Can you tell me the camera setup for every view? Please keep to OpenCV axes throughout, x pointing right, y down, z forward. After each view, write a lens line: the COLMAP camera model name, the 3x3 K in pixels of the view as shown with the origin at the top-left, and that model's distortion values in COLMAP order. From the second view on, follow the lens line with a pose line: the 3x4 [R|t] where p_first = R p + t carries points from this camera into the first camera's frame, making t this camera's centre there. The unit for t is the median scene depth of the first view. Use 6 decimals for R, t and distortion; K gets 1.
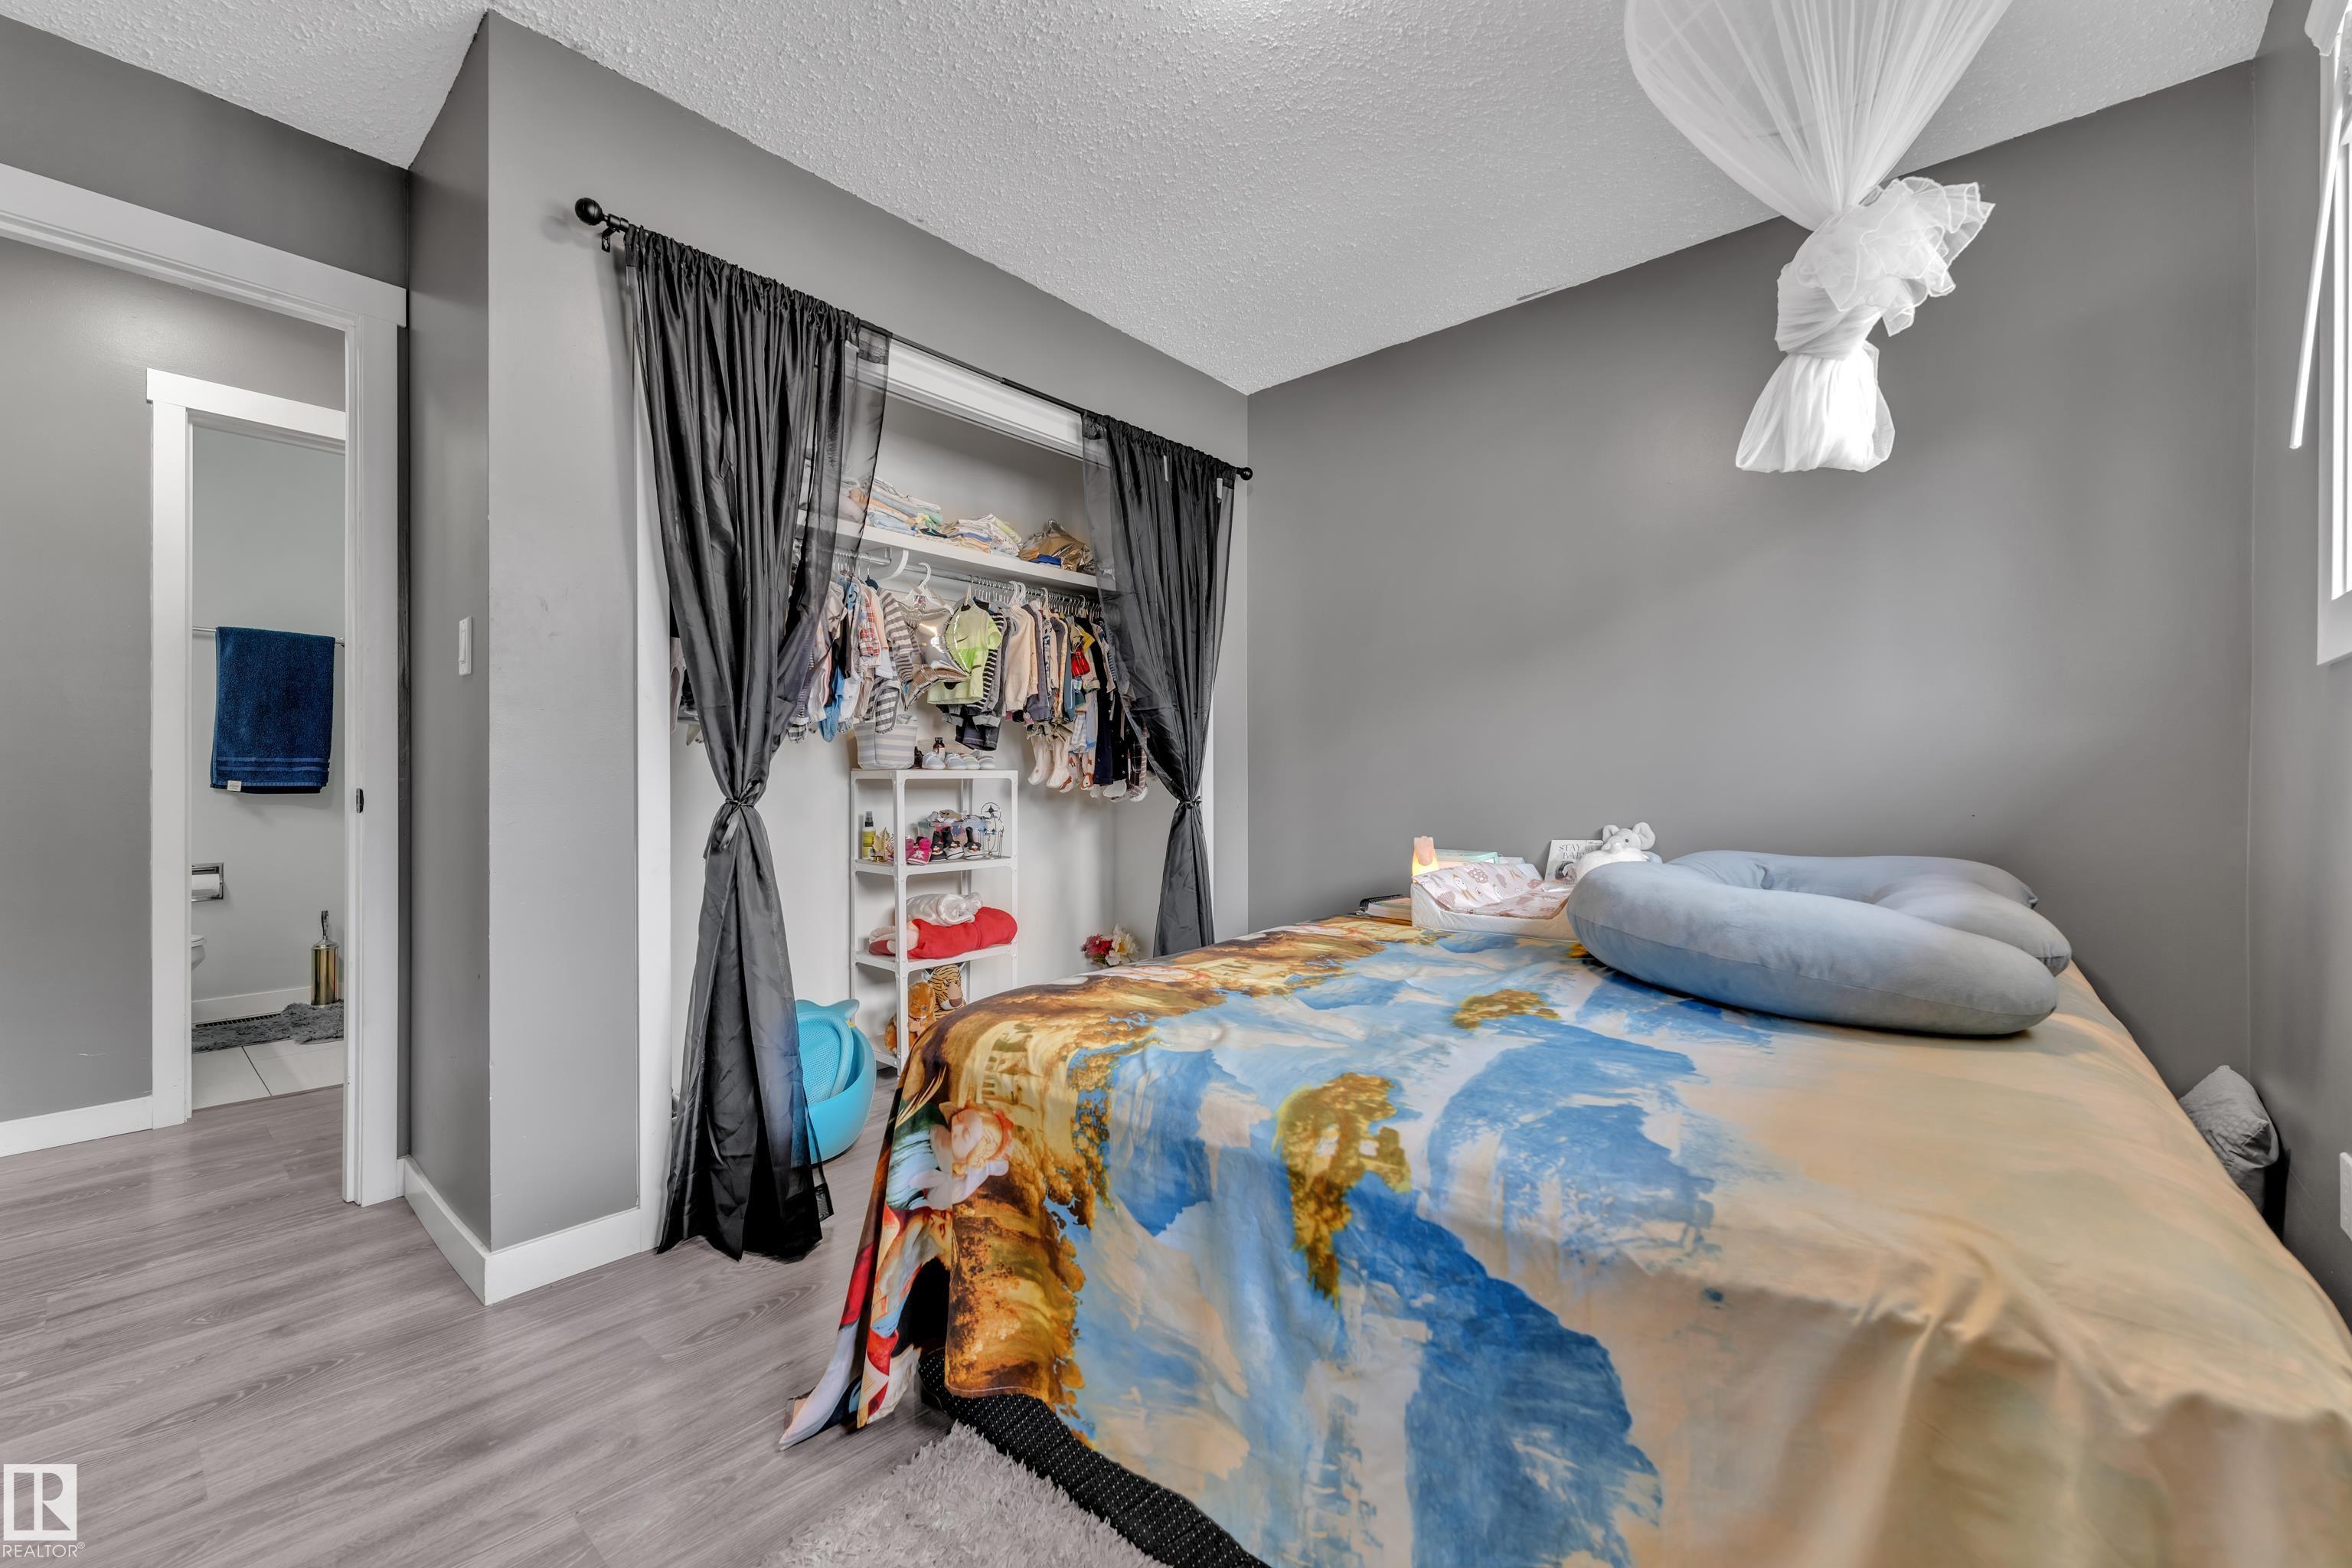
lens RADIAL K [[952.9, 0, 1171.4], [0, 952.9, 787.1], [0, 0, 1]] dist [0.001713, 0.000403]
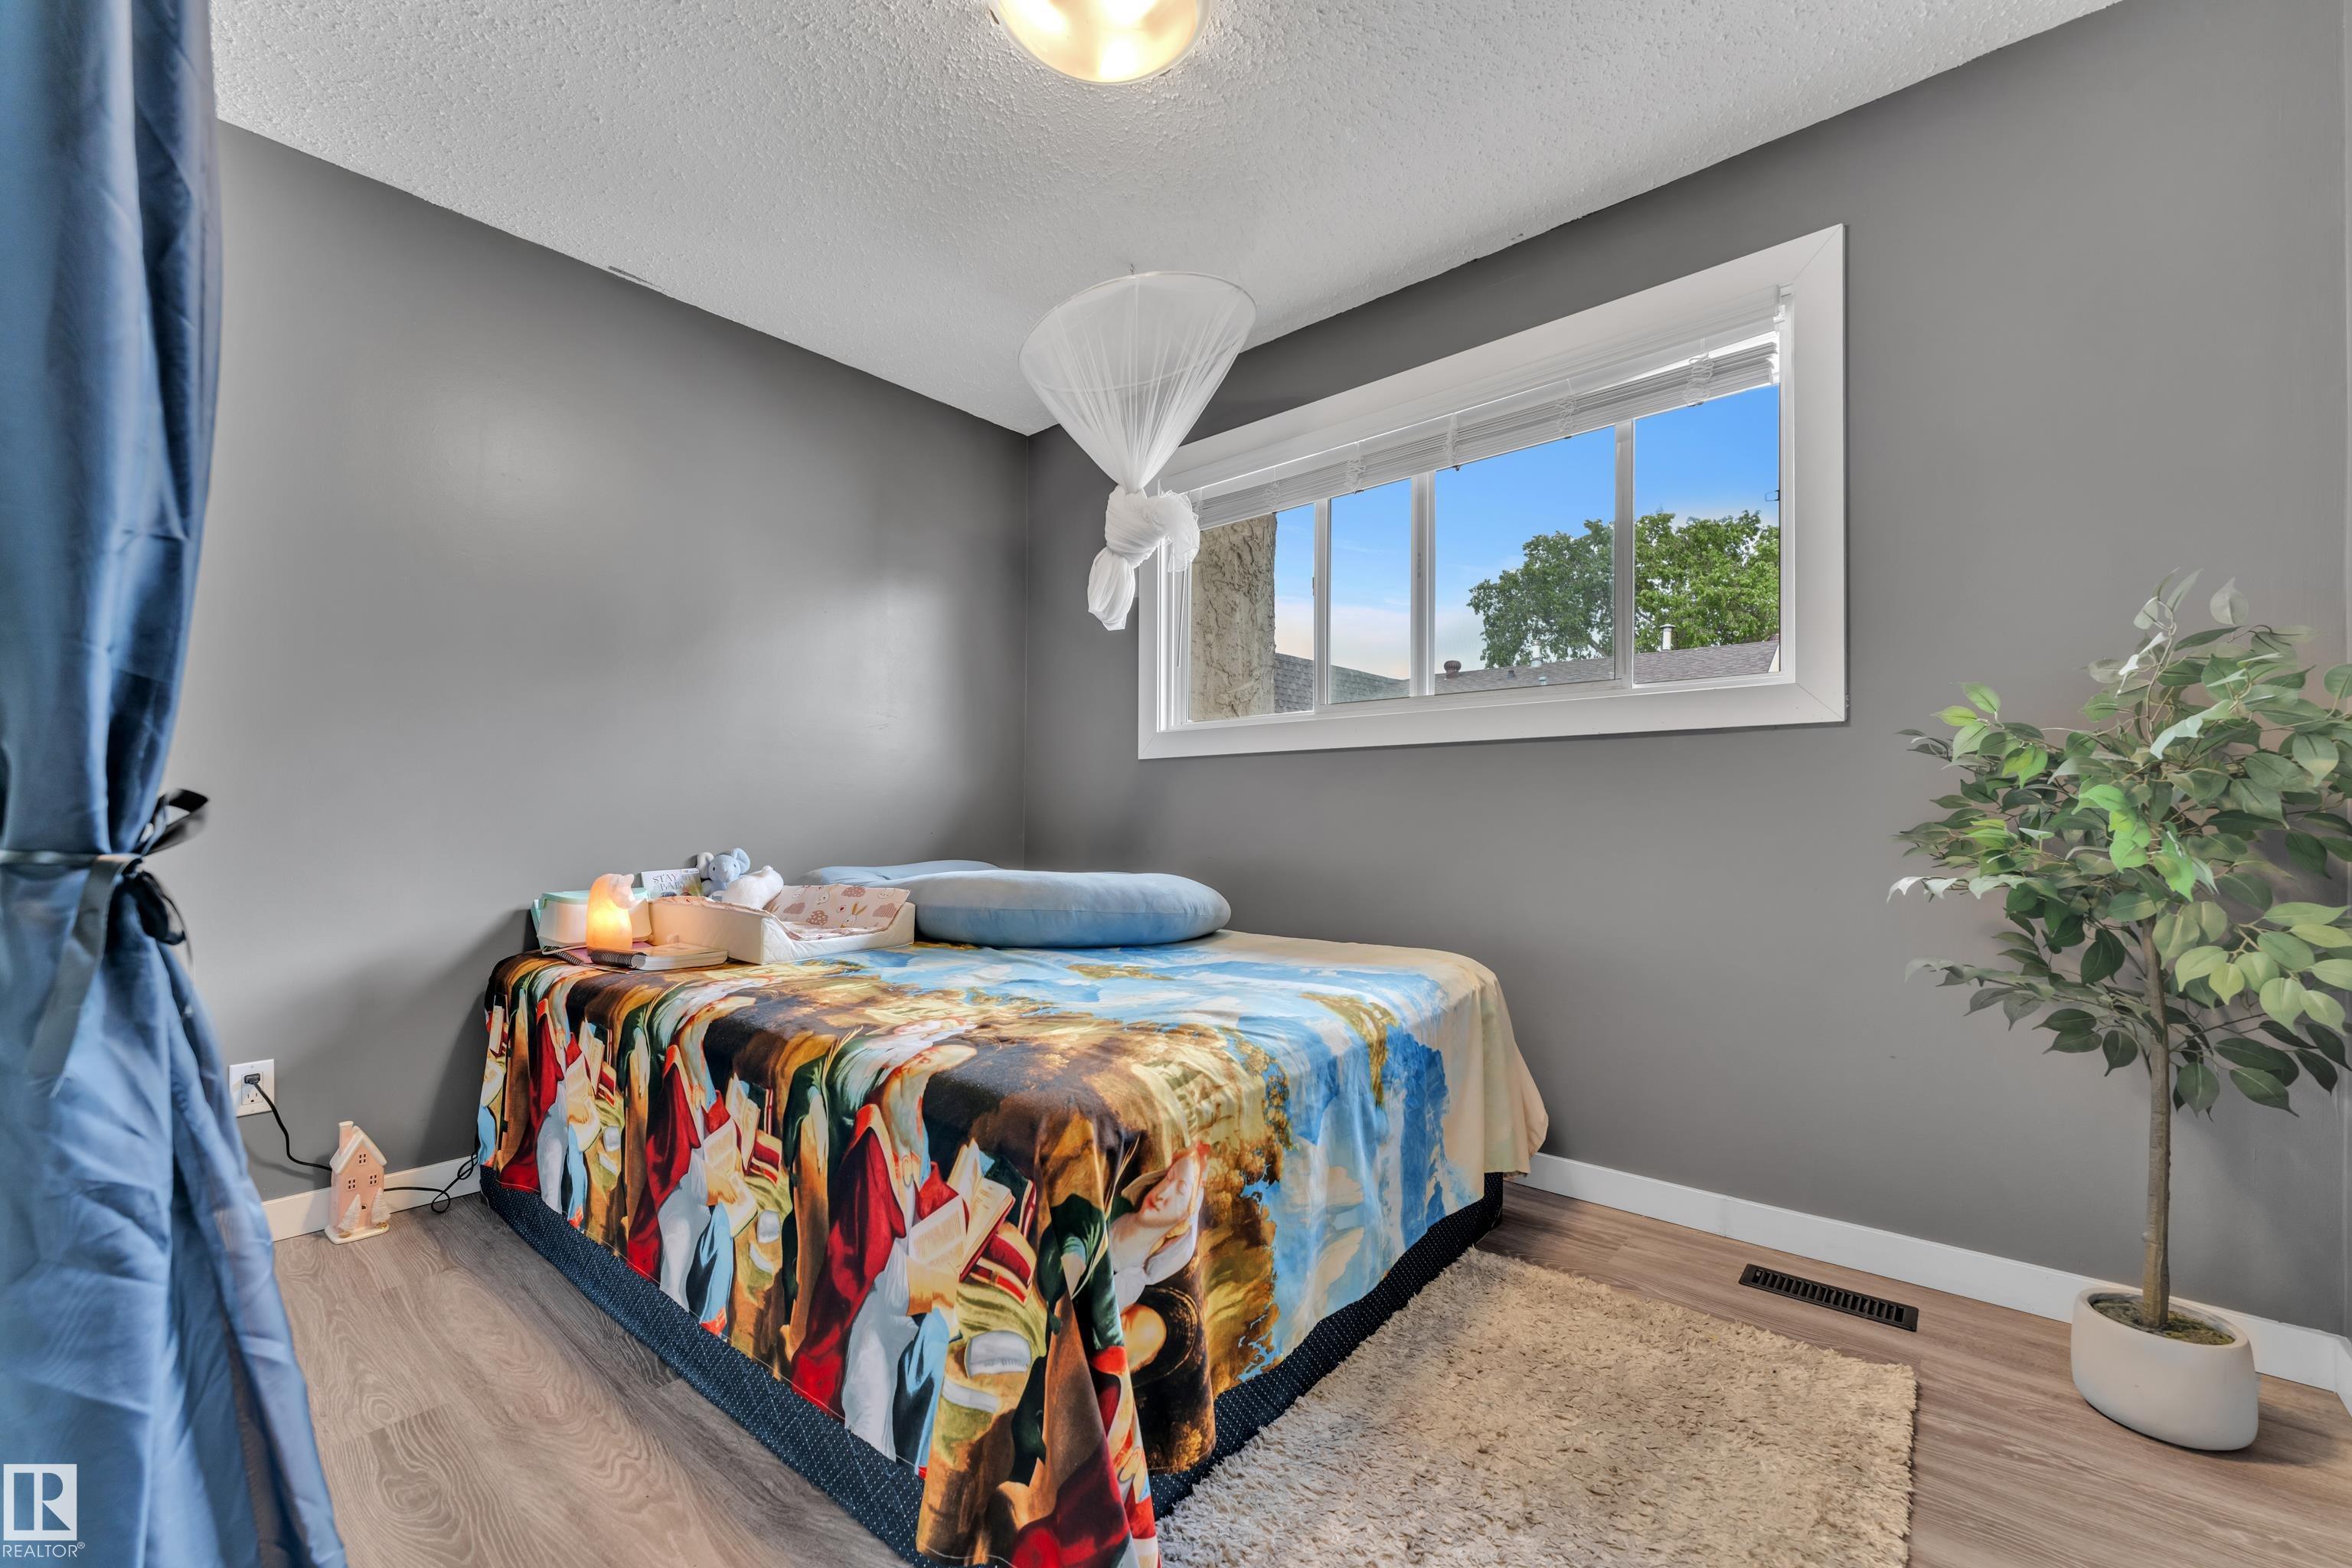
lens RADIAL K [[952.9, 0, 1179.3], [0, 952.9, 798.4], [0, 0, 1]] dist [0.001713, 0.000403]
pose [[-0.006550, 0.009382, 0.999935, -1.595737], [-0.000555, 0.999956, -0.009385, -0.007647], [-0.999978, -0.000616, -0.006544, 1.403443]]
